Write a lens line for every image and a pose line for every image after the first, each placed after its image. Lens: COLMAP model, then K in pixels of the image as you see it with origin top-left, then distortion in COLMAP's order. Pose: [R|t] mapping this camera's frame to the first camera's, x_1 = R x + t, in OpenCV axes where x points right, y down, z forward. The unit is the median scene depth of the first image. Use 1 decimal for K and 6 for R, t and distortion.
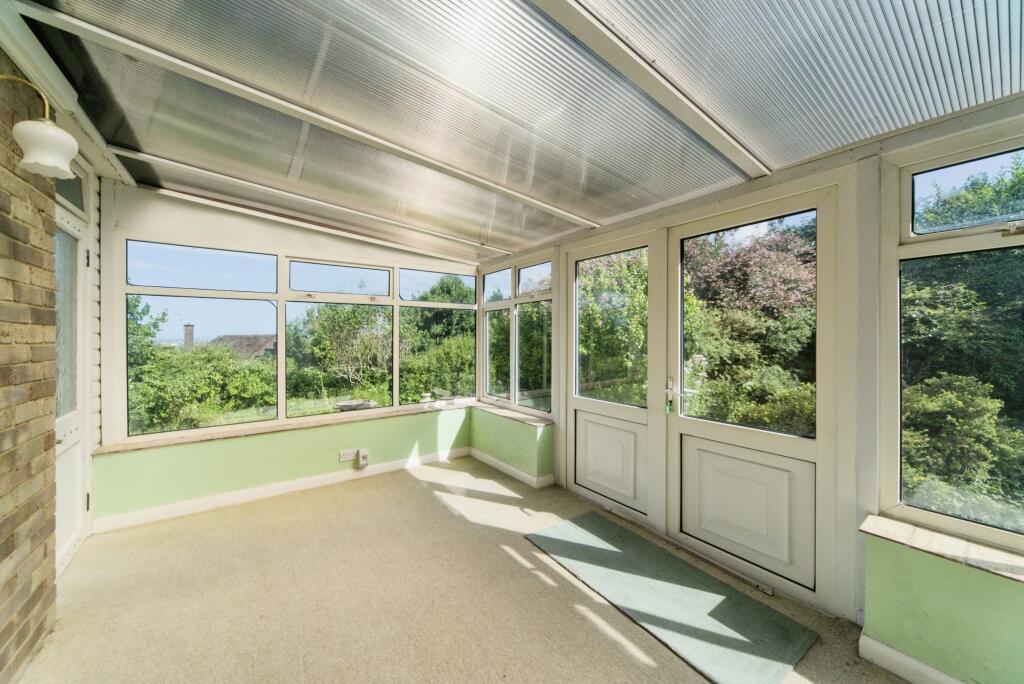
lens RADIAL K [[362.9, 0, 512.0], [0, 362.9, 342.0], [0, 0, 1]] dist [0.001077, 0.000070]
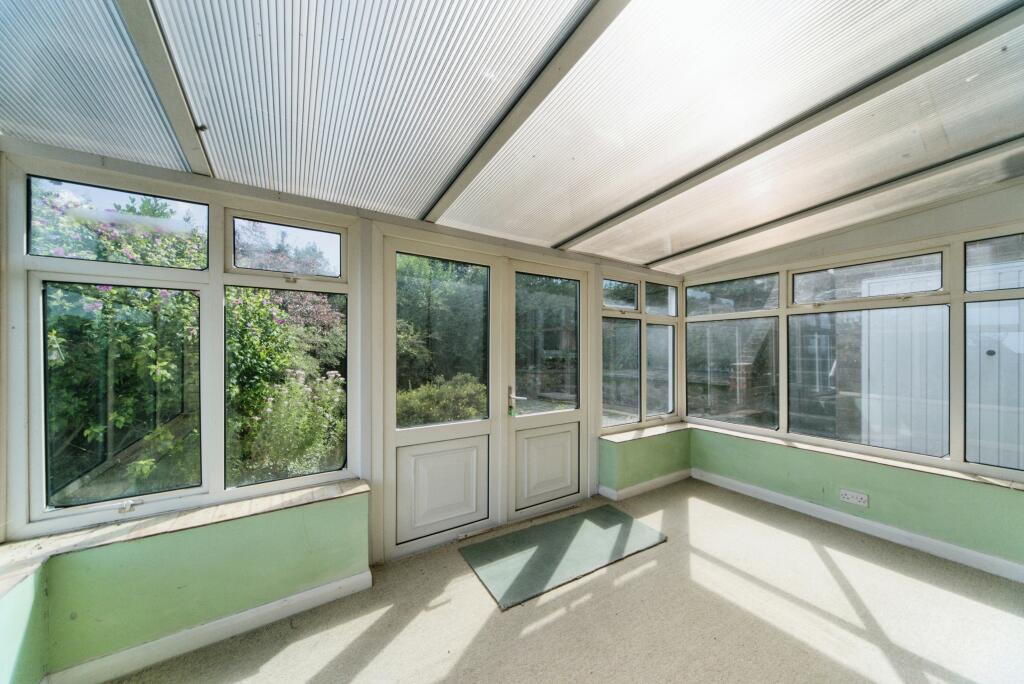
lens RADIAL K [[349.6, 0, 510.0], [0, 349.6, 353.1], [0, 0, 1]] dist [0.000552, 0.000102]
pose [[0.052540, -0.008228, 0.998585, -0.730734], [0.001828, 0.999965, 0.008143, -0.024053], [-0.998617, 0.001398, 0.052554, 0.971456]]
